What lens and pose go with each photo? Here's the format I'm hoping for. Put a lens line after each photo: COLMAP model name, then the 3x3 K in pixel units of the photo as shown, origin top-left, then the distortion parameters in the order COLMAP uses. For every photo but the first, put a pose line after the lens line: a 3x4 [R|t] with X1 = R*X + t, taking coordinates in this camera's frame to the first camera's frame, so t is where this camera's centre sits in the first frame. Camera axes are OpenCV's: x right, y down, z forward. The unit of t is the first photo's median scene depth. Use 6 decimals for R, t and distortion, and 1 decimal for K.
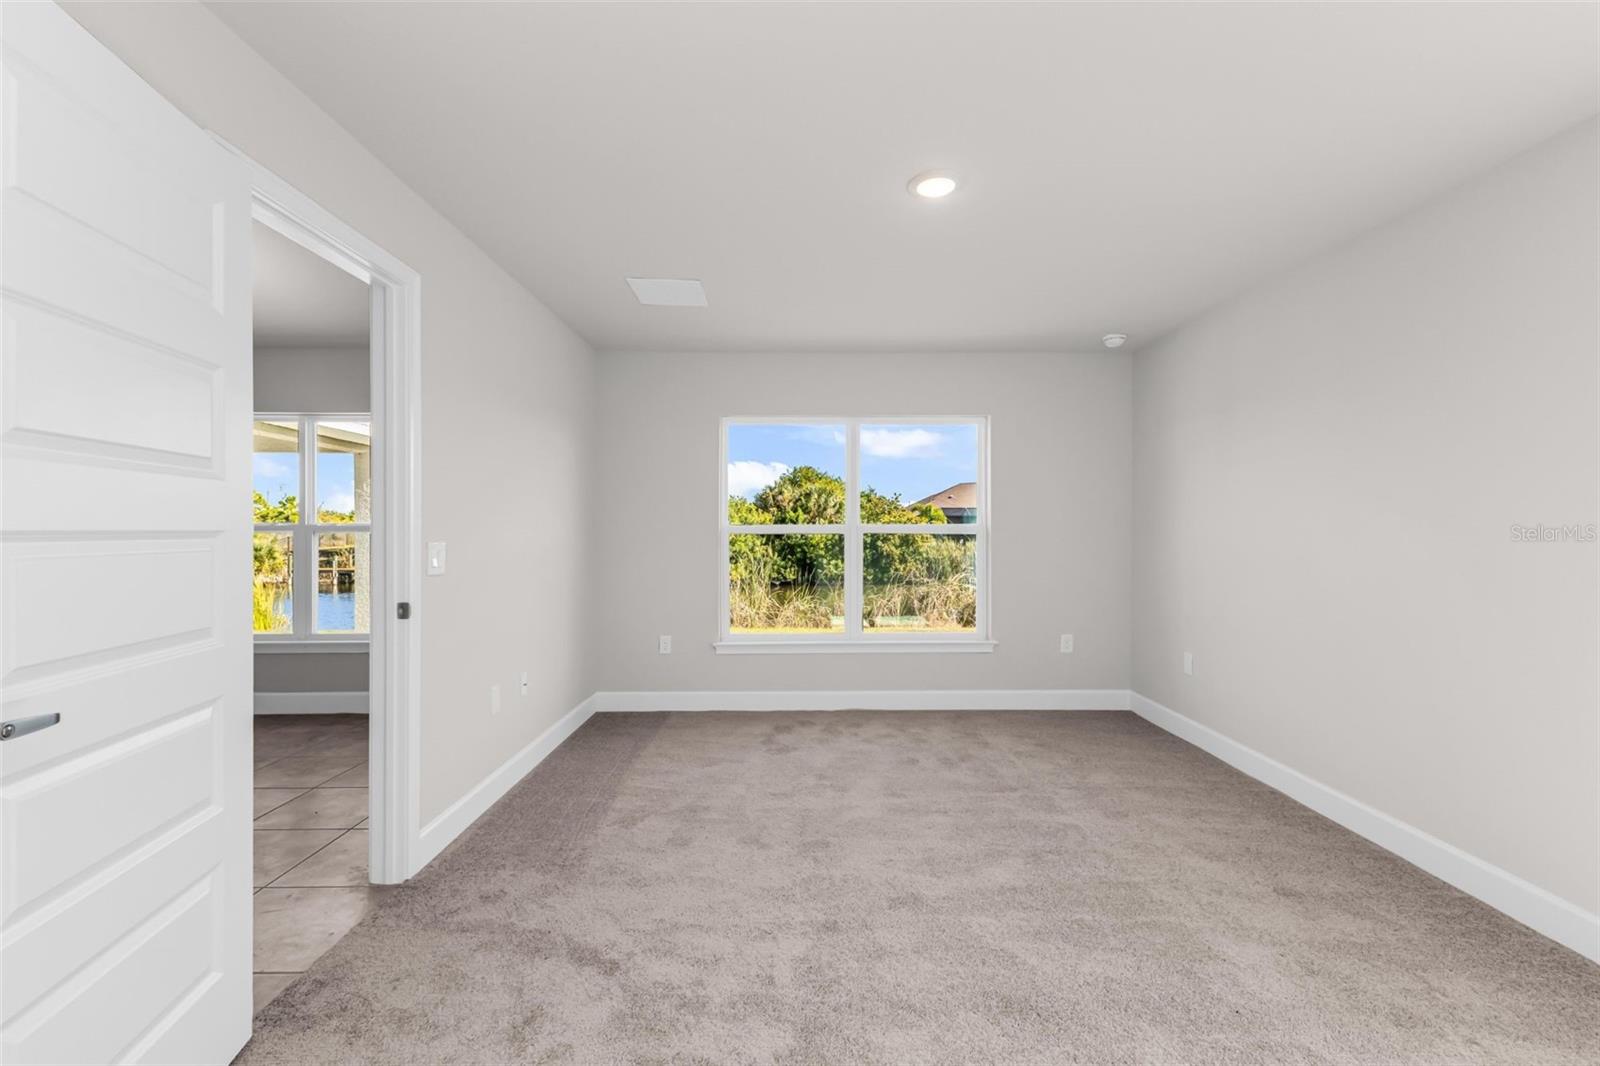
lens RADIAL K [[693.2, 0, 799.6], [0, 693.2, 530.9], [0, 0, 1]] dist [0.009805, -0.002449]
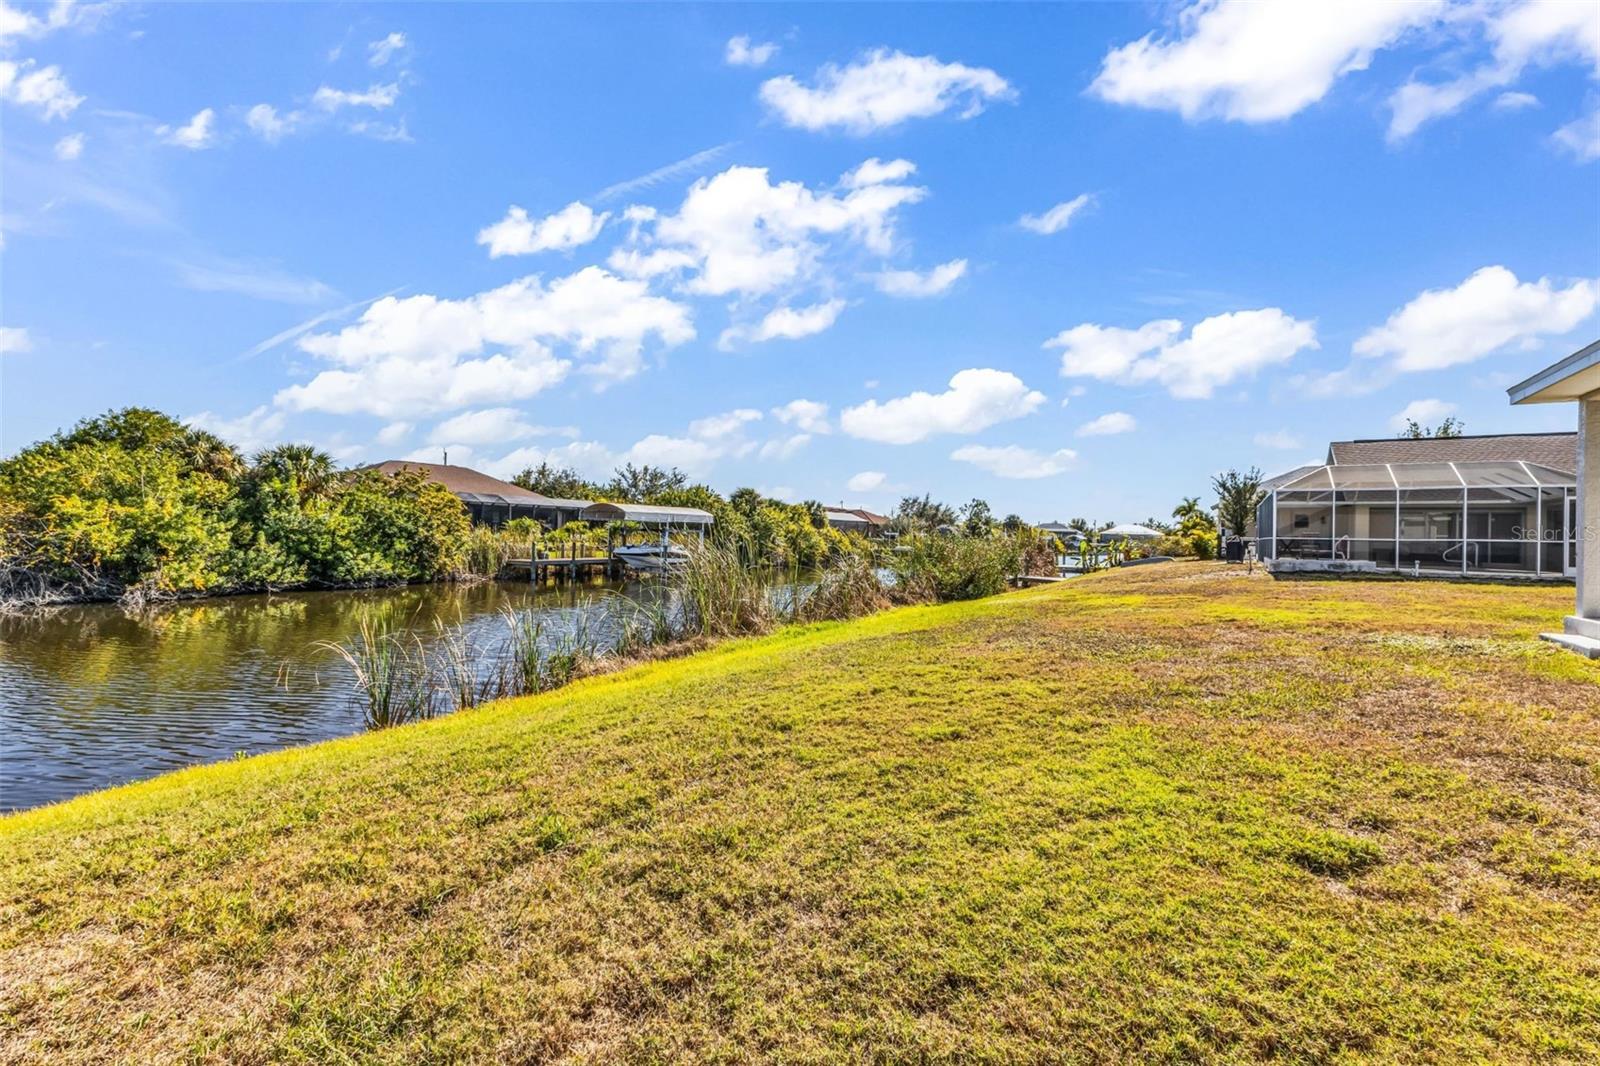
lens RADIAL K [[696.8, 0, 794.4], [0, 696.8, 530.8], [0, 0, 1]] dist [0.010018, -0.000755]
pose [[0.538431, 0.012114, 0.842583, -0.312673], [-0.016519, 0.999856, -0.003819, 0.014223], [-0.842508, -0.011862, 0.538554, 0.232382]]
